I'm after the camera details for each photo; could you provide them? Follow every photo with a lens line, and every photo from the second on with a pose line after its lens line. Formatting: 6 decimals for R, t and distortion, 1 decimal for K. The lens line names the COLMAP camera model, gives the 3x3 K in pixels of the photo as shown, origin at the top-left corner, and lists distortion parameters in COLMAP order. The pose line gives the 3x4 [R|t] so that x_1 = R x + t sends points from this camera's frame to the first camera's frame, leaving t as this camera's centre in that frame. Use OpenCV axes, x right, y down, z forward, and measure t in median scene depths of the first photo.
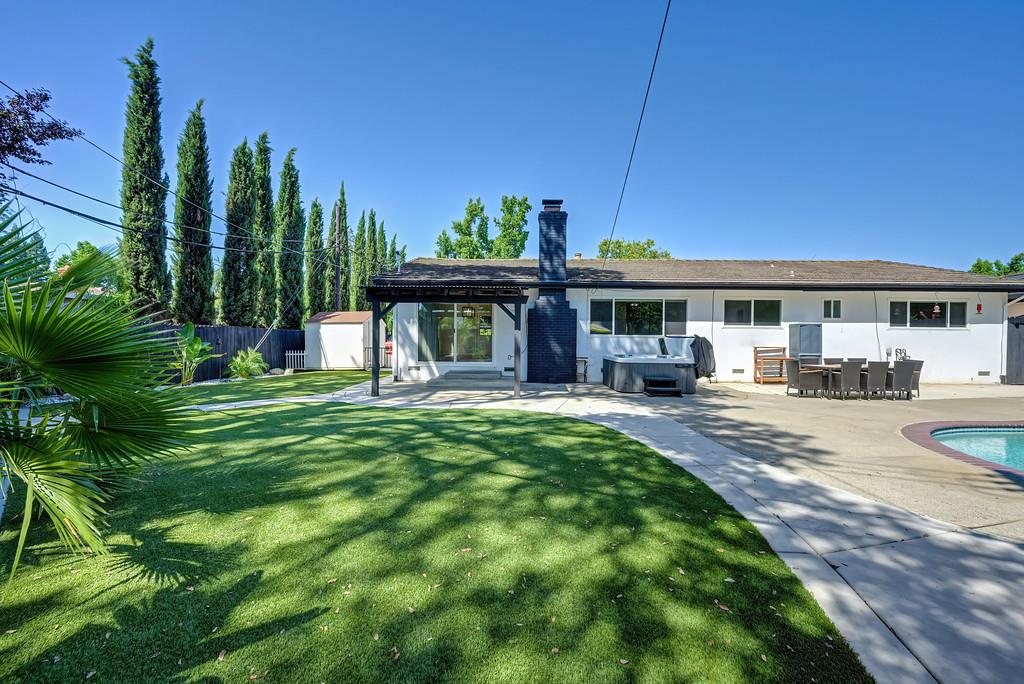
lens RADIAL K [[403.5, 0, 510.9], [0, 403.5, 339.6], [0, 0, 1]] dist [-0.000288, -0.000202]
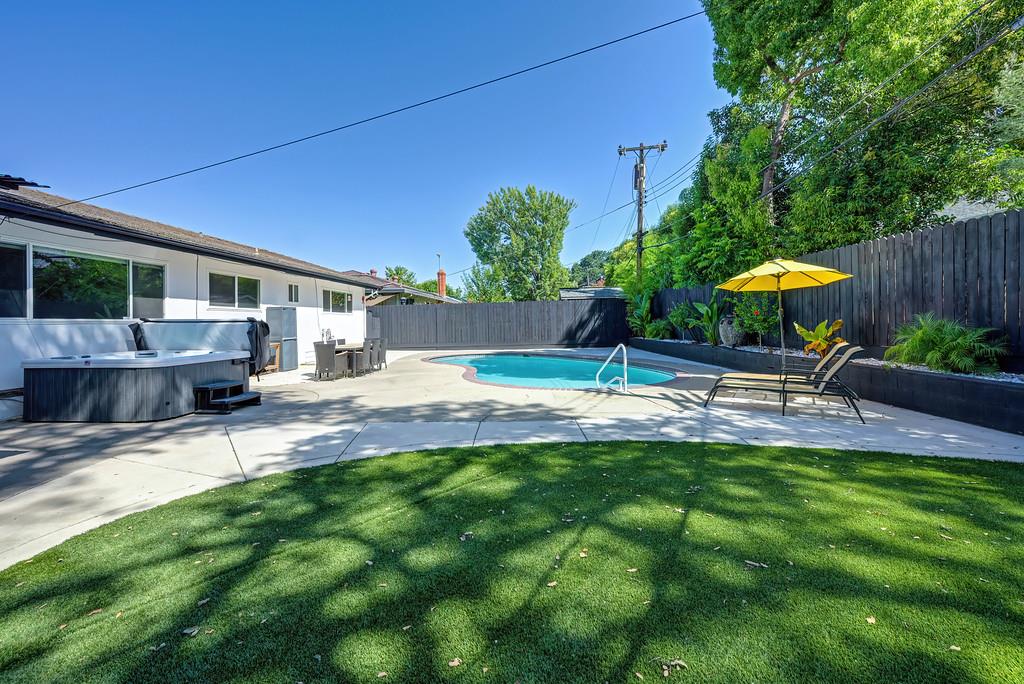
lens RADIAL K [[403.5, 0, 524.2], [0, 403.5, 329.3], [0, 0, 1]] dist [-0.000288, -0.000202]
pose [[0.033578, -0.025520, 0.999110, -0.260737], [0.012546, 0.999606, 0.025111, -0.003235], [-0.999357, 0.011691, 0.033885, 0.459268]]
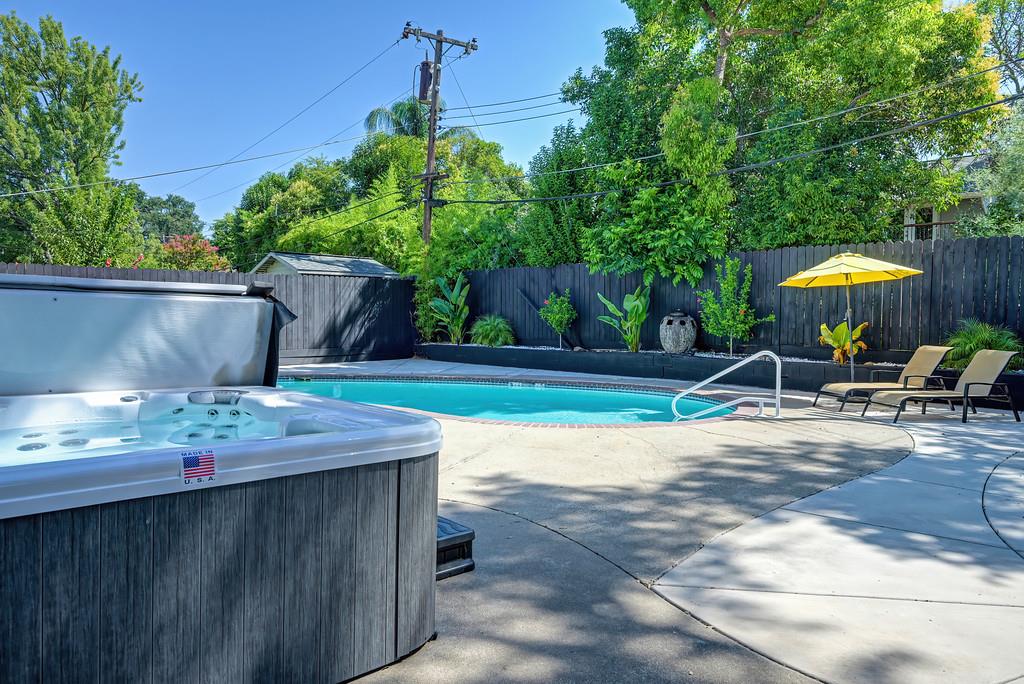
lens RADIAL K [[666.0, 0, 491.1], [0, 666.0, 351.7], [0, 0, 1]] dist [0.002395, -0.001876]
pose [[-0.671051, -0.051725, 0.739604, 0.107610], [-0.018474, 0.998420, 0.053063, 0.005857], [-0.741181, 0.021944, -0.670947, 1.202375]]
